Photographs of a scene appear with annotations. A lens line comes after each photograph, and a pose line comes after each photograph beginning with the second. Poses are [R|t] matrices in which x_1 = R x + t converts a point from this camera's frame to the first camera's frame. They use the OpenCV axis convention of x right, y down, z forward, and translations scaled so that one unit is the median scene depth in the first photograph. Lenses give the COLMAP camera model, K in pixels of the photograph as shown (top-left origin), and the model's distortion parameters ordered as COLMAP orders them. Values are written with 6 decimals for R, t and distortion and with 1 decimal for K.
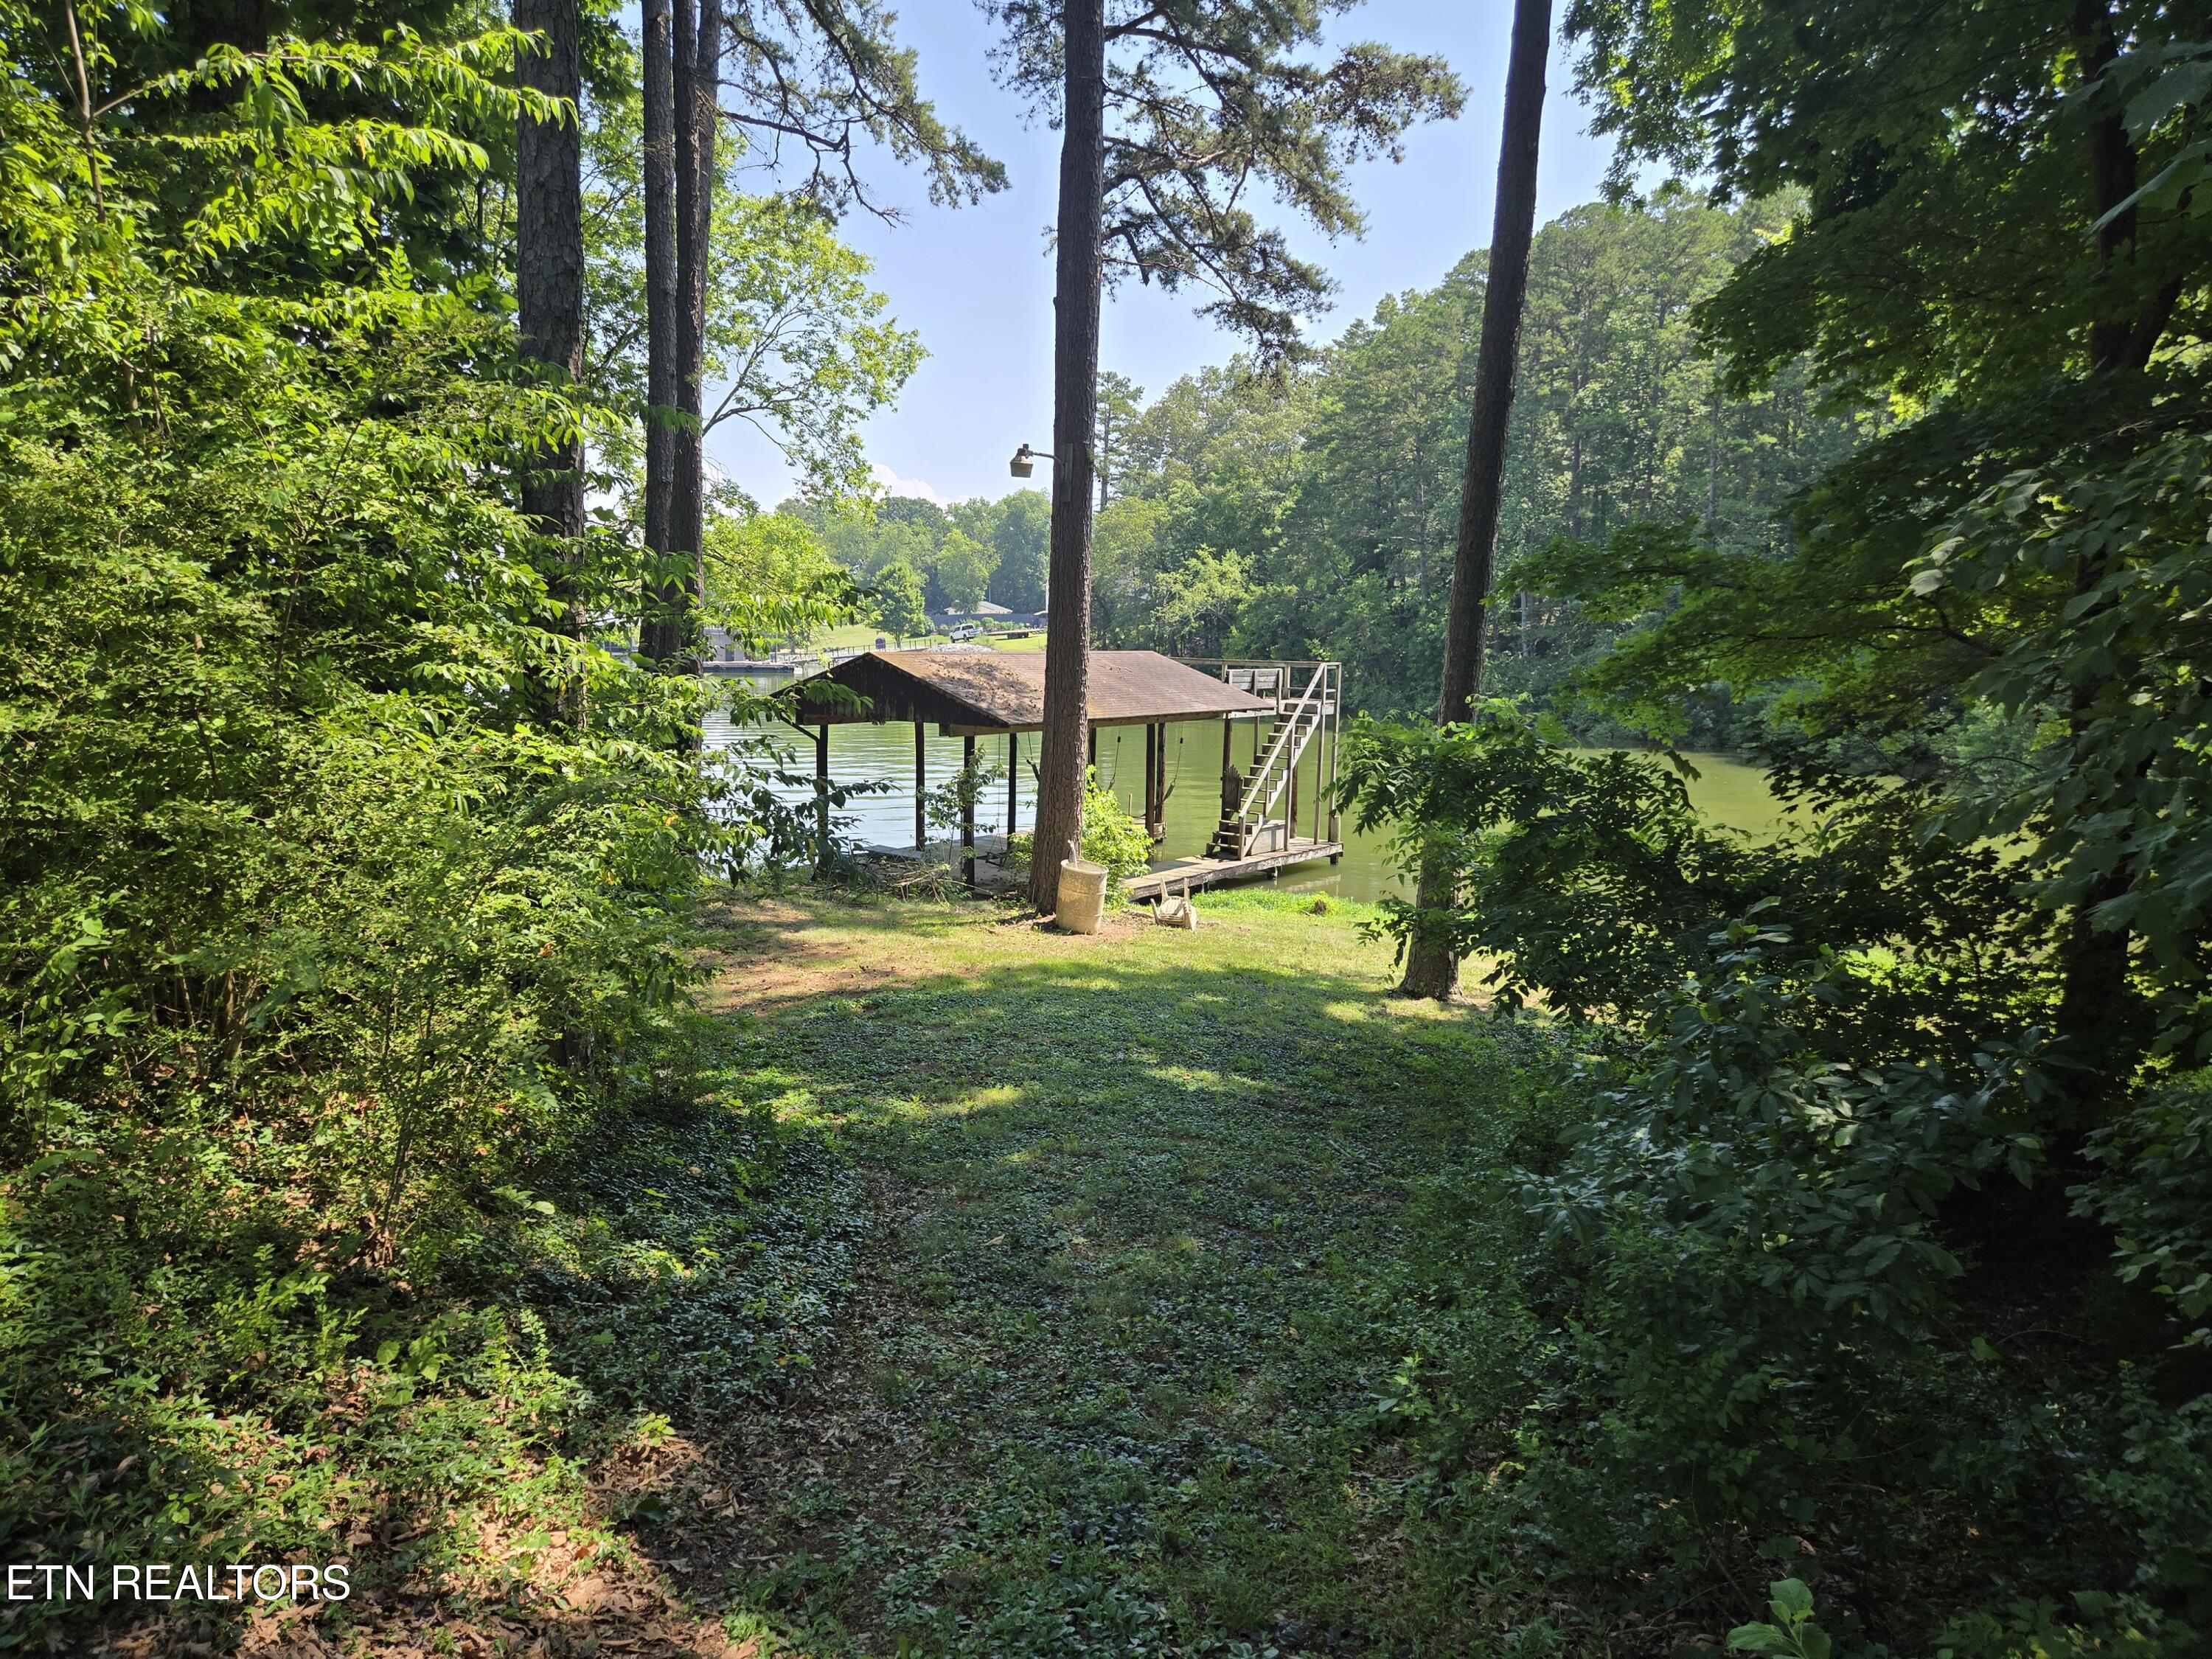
lens RADIAL K [[1496.4, 0, 1107.4], [0, 1496.4, 813.6], [0, 0, 1]] dist [0.063942, -0.031253]
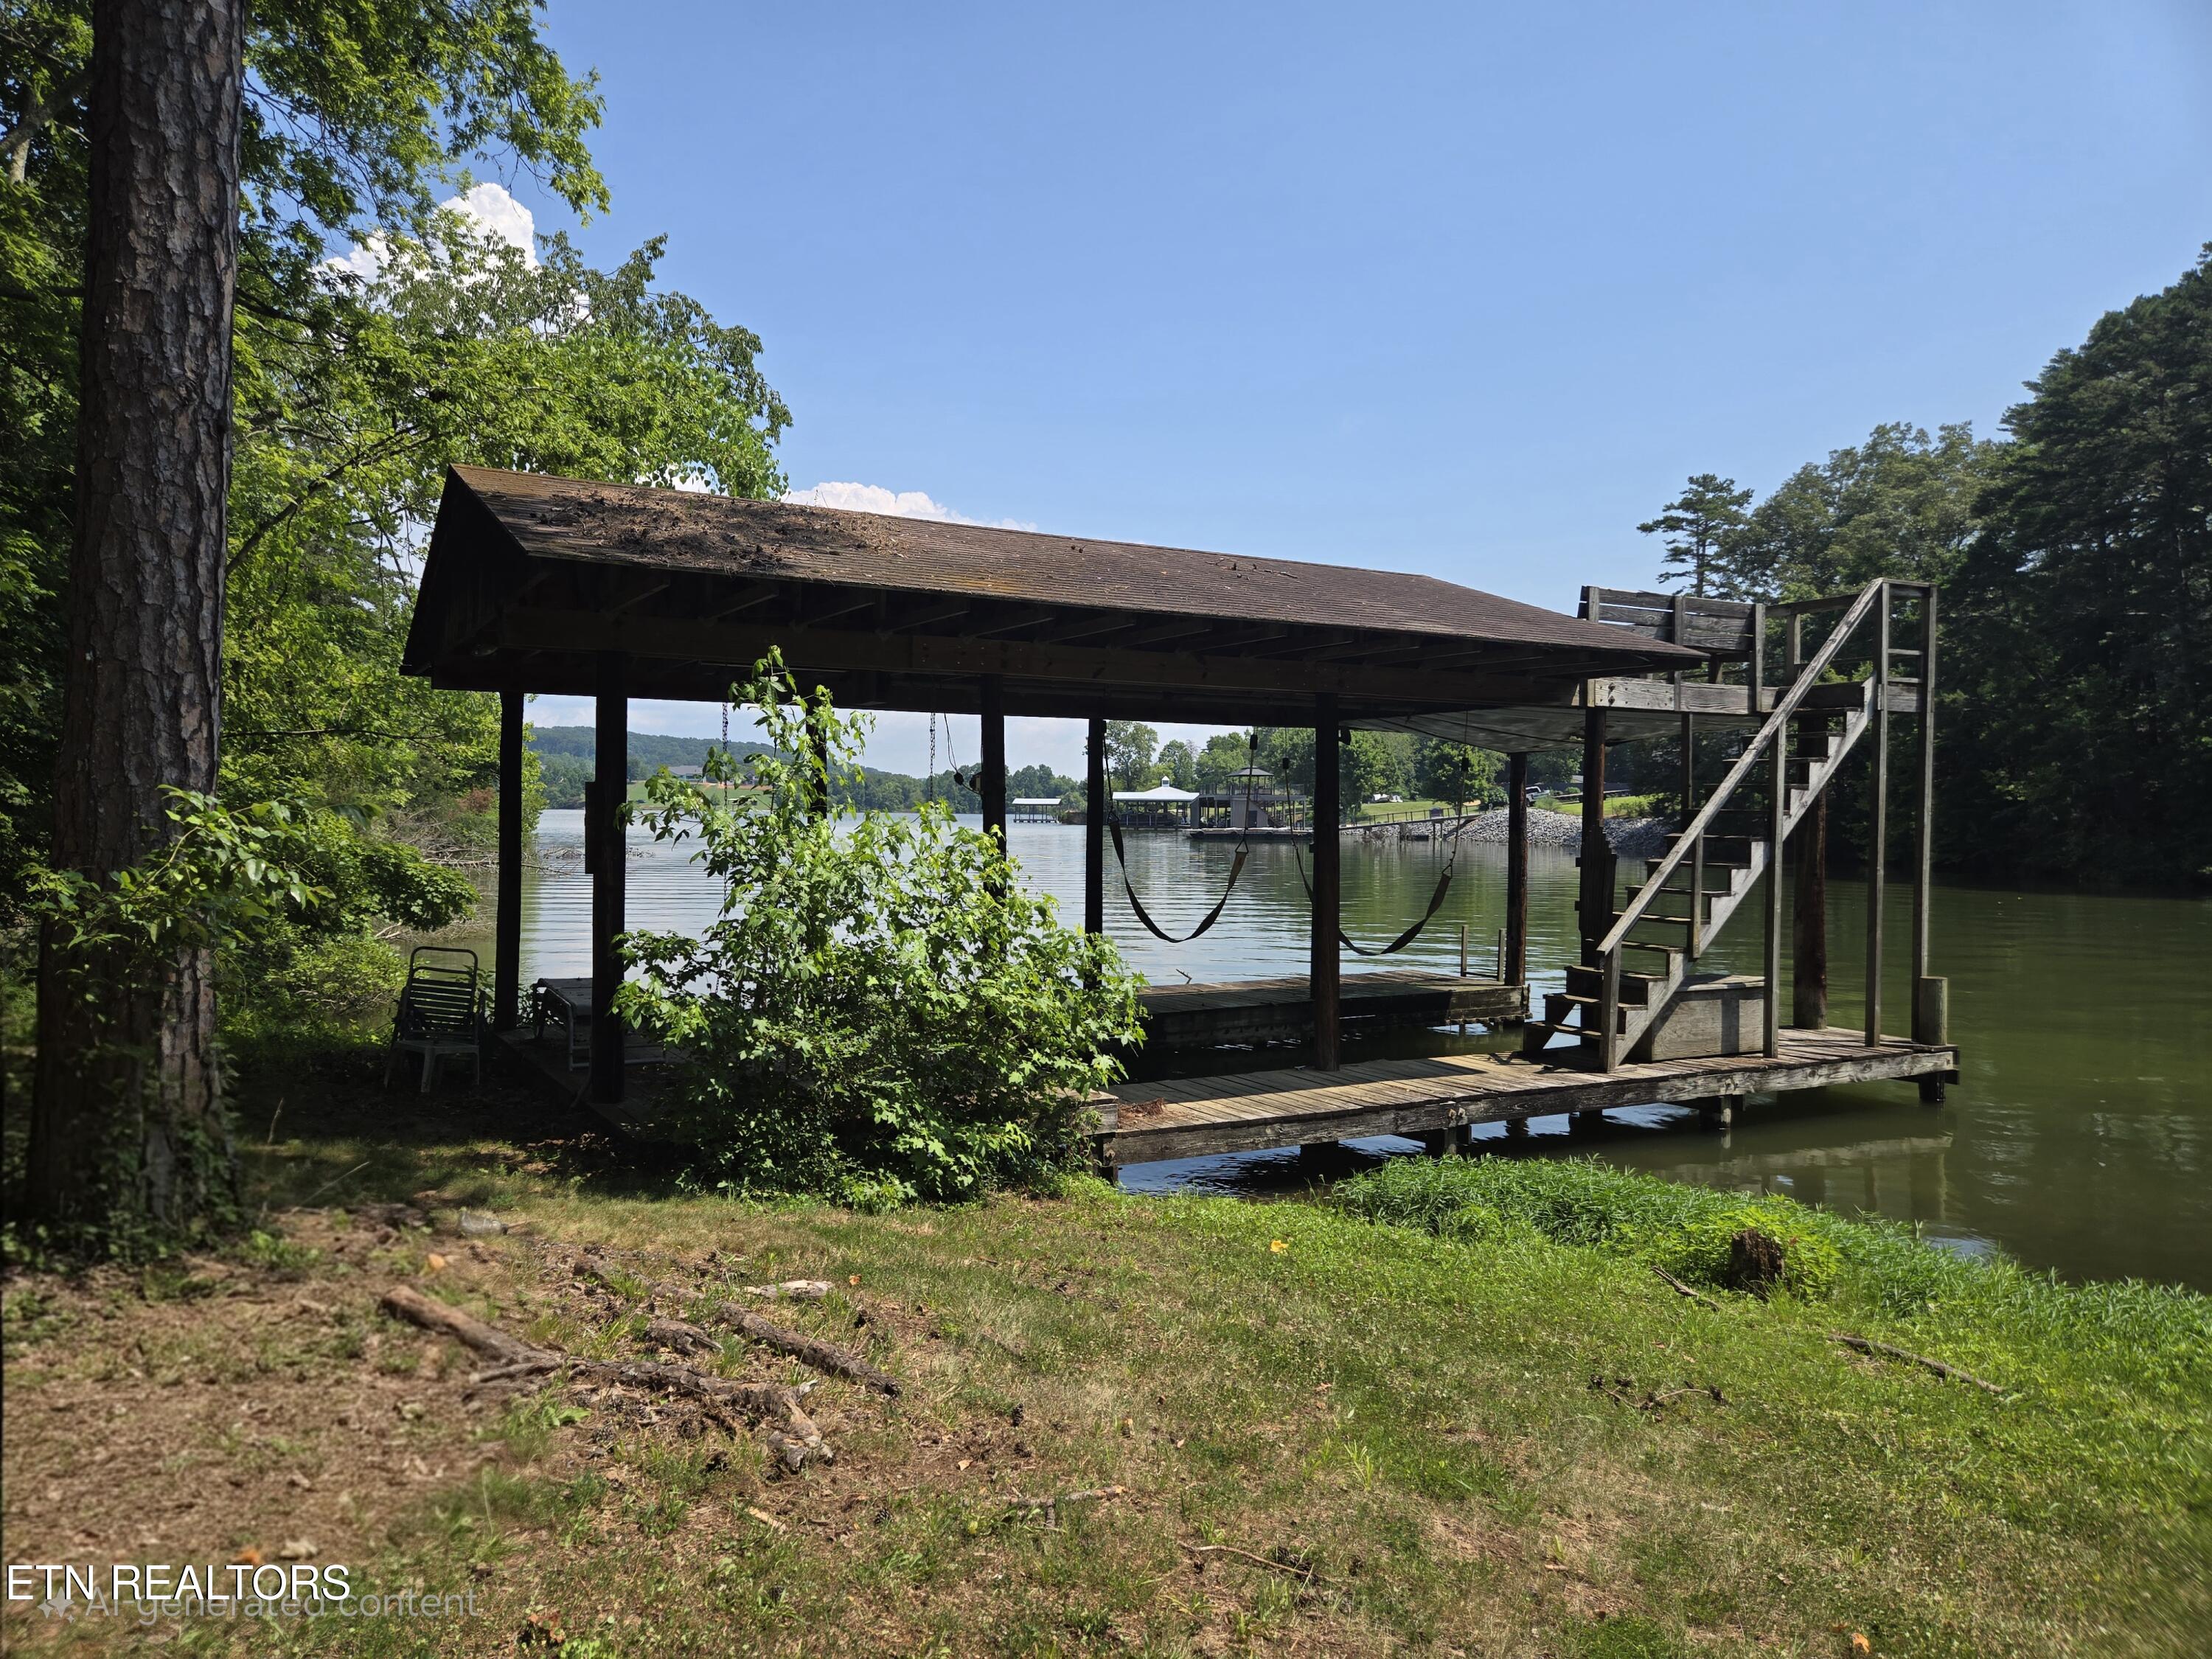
lens RADIAL K [[1496.4, 0, 1090.4], [0, 1496.4, 831.8], [0, 0, 1]] dist [0.063942, -0.031253]
pose [[0.914401, -0.004326, -0.404786, 0.036784], [-0.043098, 0.993219, -0.107973, 0.005384], [0.402508, 0.116176, 0.908015, 0.178687]]
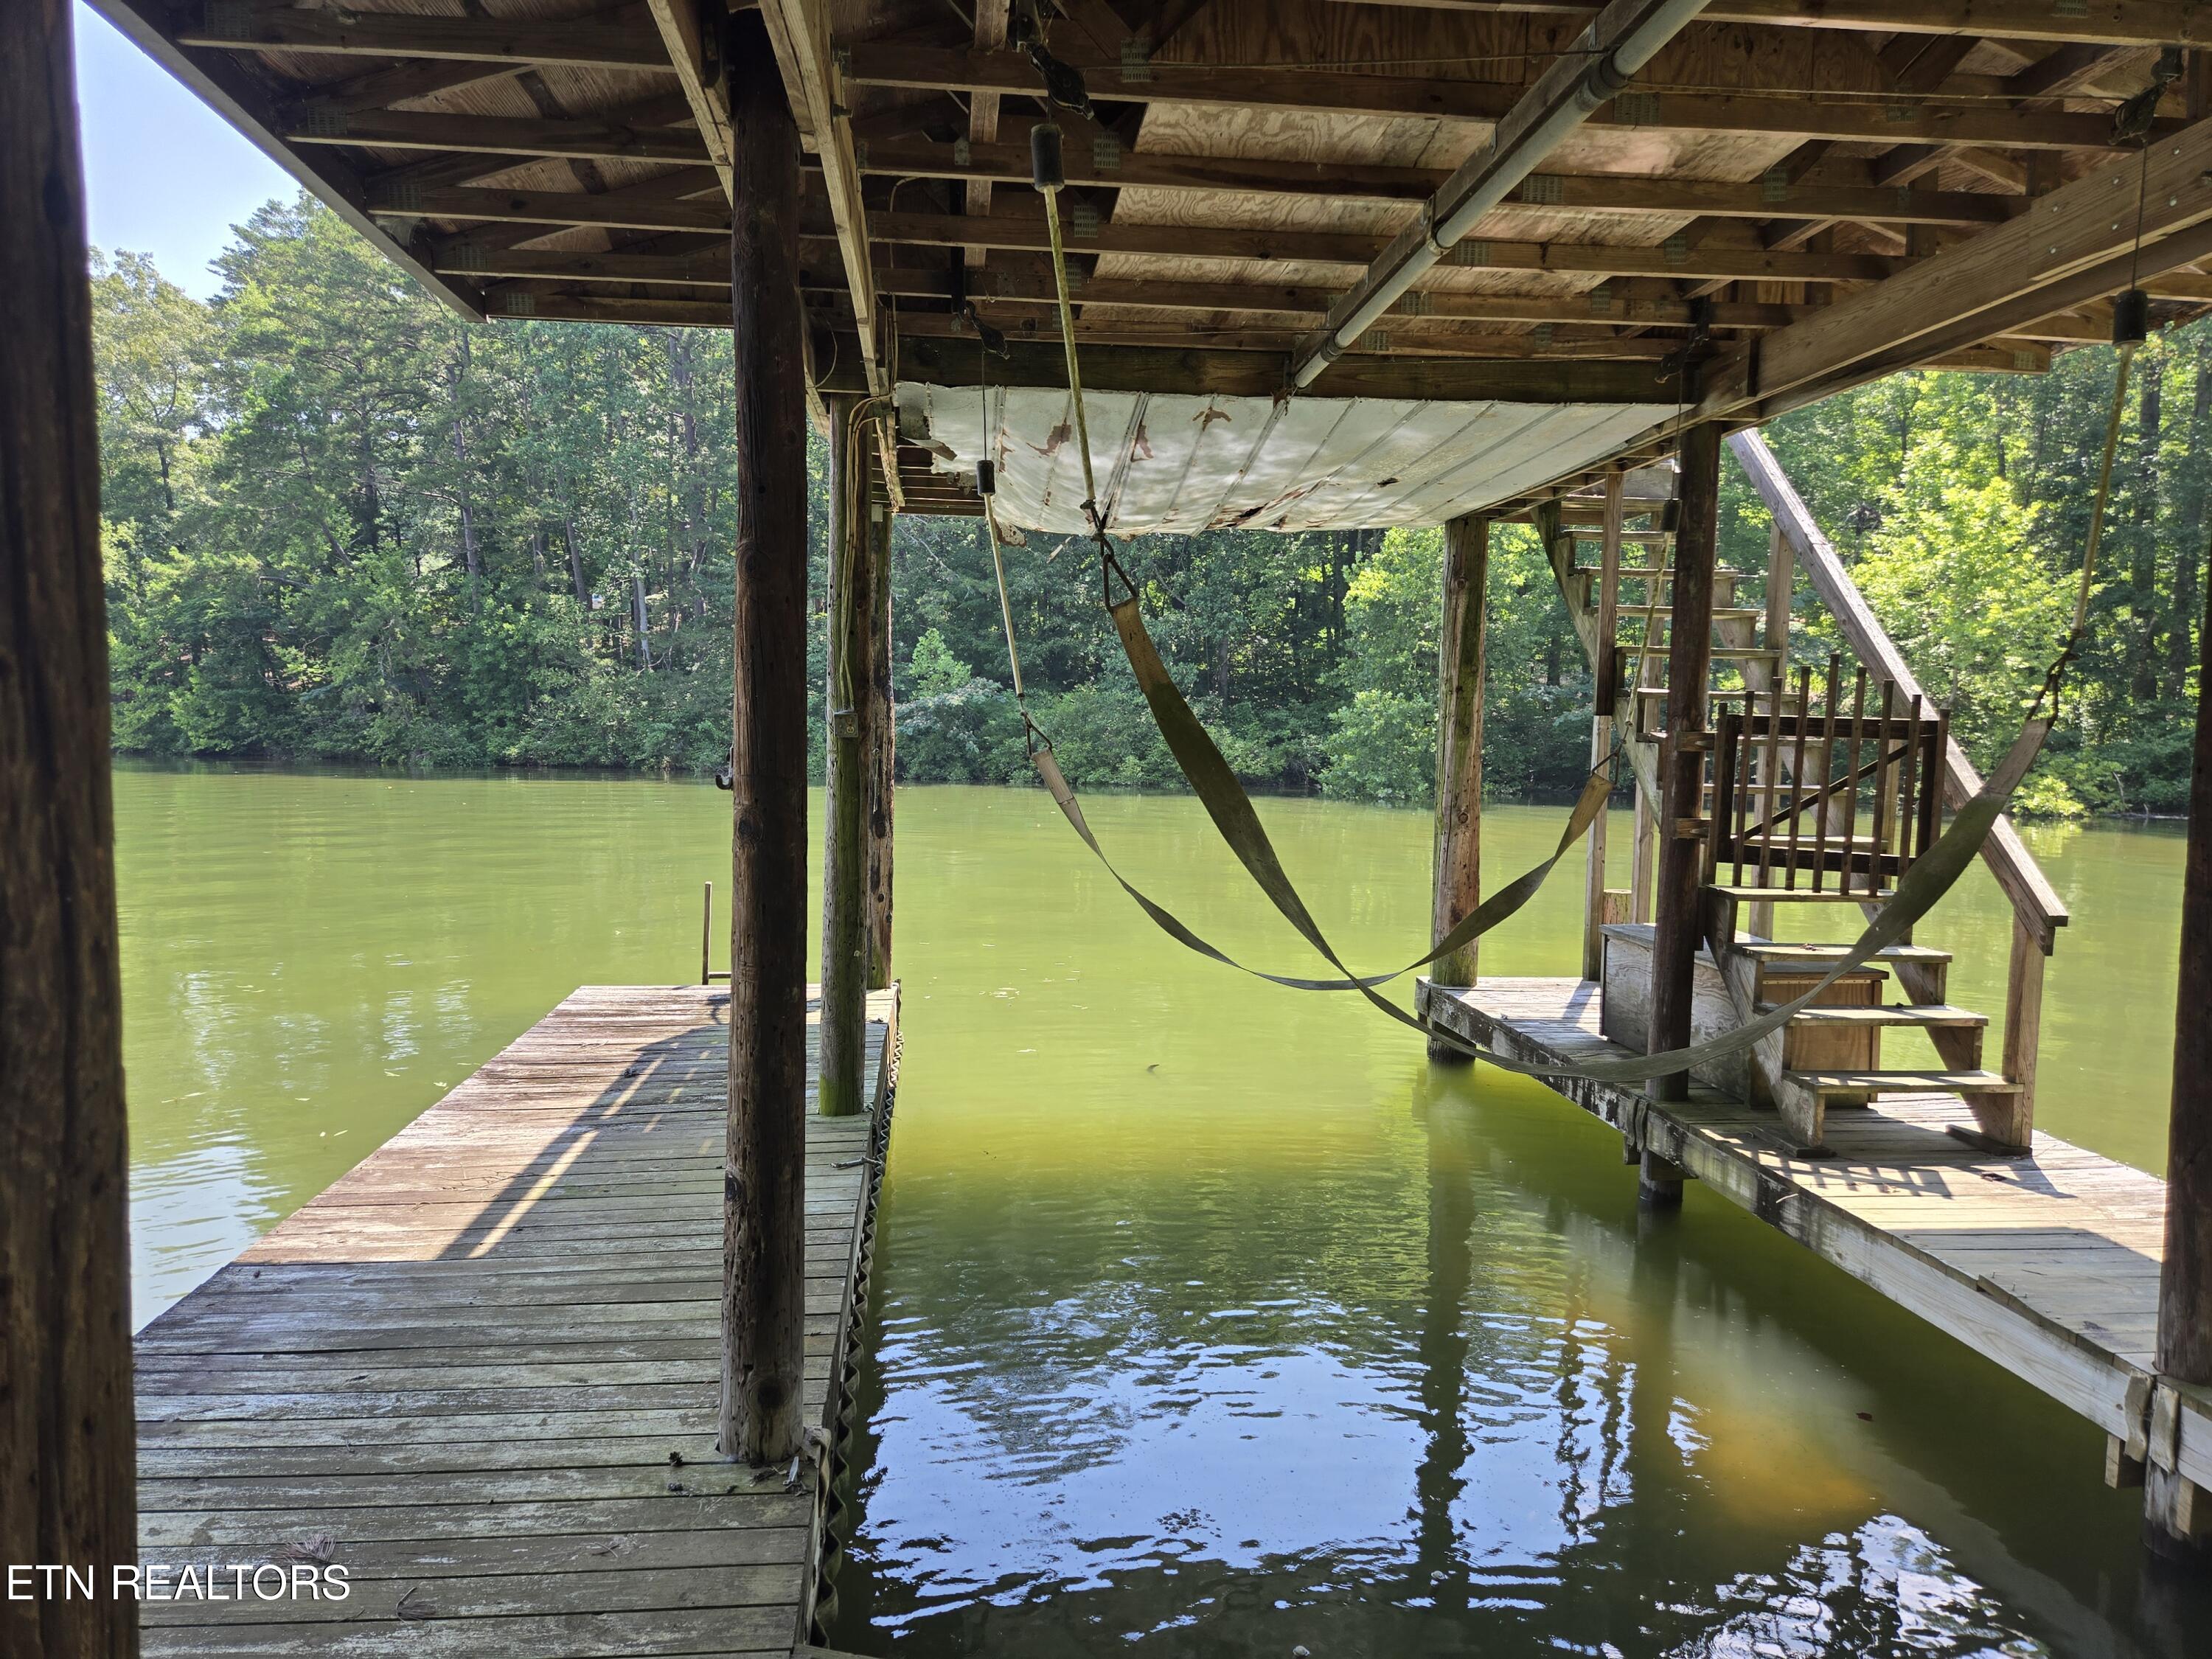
lens RADIAL K [[1496.4, 0, 1095.4], [0, 1496.4, 831.1], [0, 0, 1]] dist [0.063942, -0.031253]
pose [[0.748334, -0.055530, 0.660994, -0.032469], [0.082643, 0.996531, -0.009845, -0.003503], [-0.658154, 0.061994, 0.750327, 0.267107]]
